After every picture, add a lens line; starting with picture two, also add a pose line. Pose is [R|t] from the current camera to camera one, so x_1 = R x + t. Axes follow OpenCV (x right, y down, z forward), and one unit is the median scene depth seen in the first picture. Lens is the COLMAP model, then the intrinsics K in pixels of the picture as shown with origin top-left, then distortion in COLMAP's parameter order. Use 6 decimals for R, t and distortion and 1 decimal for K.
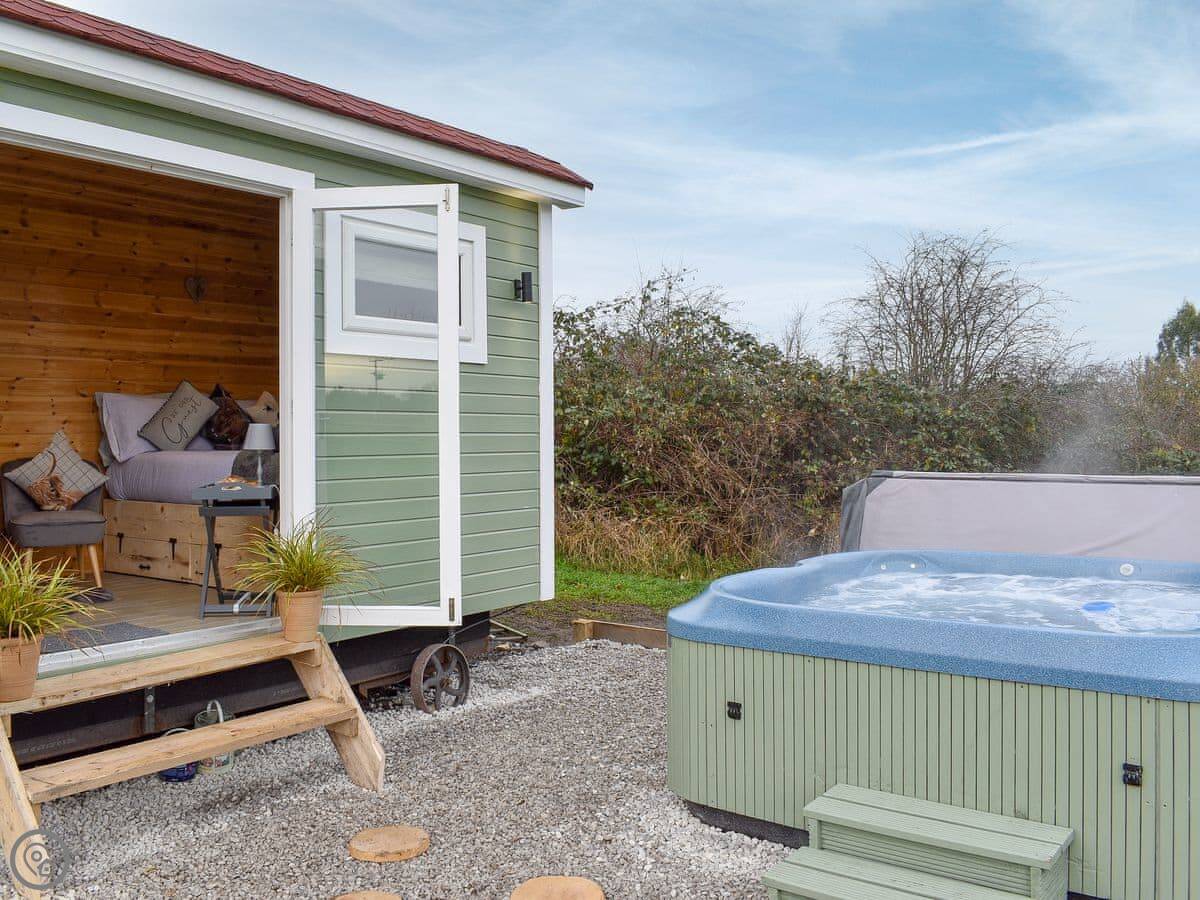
lens RADIAL K [[1077.6, 0, 534.2], [0, 1077.6, 421.5], [0, 0, 1]] dist [-0.102330, 0.021677]
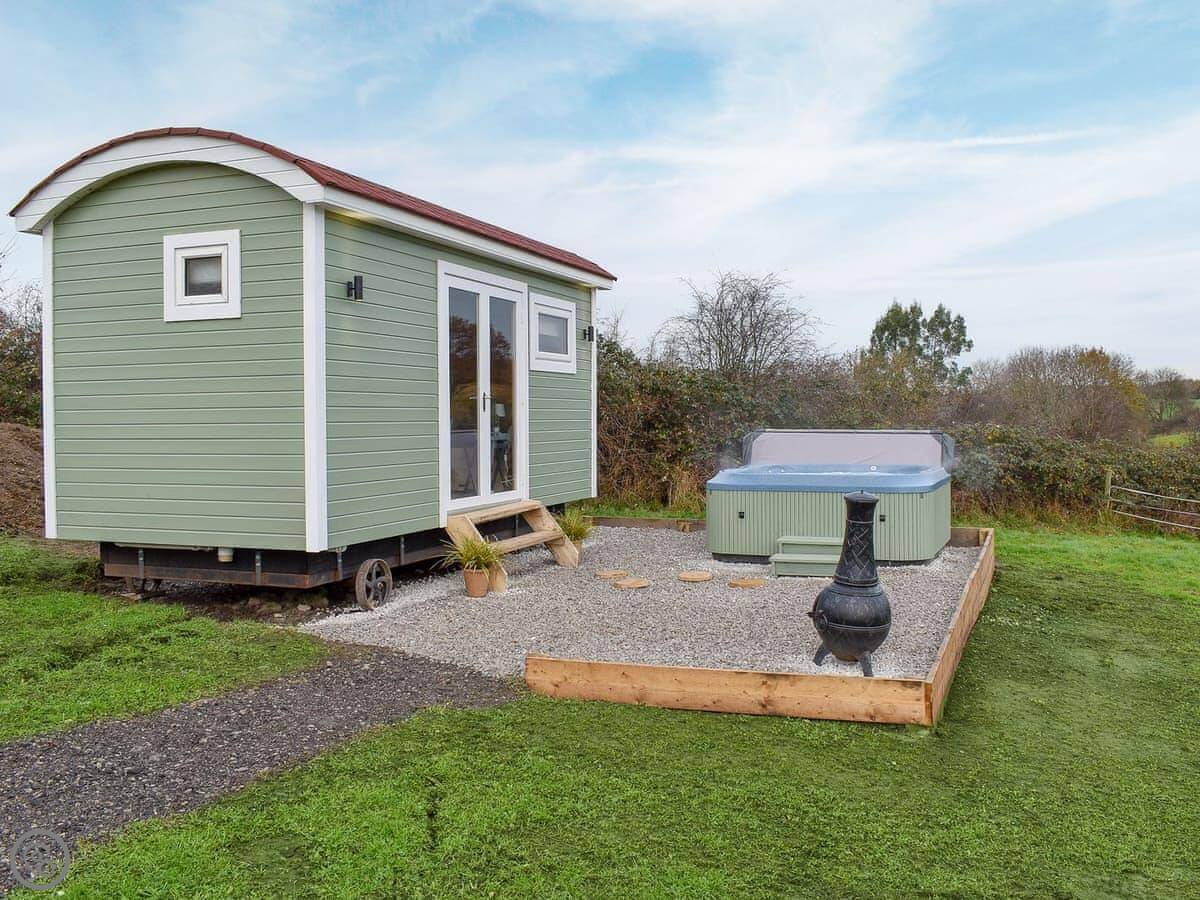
lens RADIAL K [[1077.6, 0, 601.6], [0, 1077.6, 449.3], [0, 0, 1]] dist [-0.102330, 0.021677]
pose [[0.956463, -0.002387, 0.291845, -0.249307], [-0.010597, 0.999023, 0.042901, -0.000576], [-0.291662, -0.044125, 0.955503, -0.387794]]
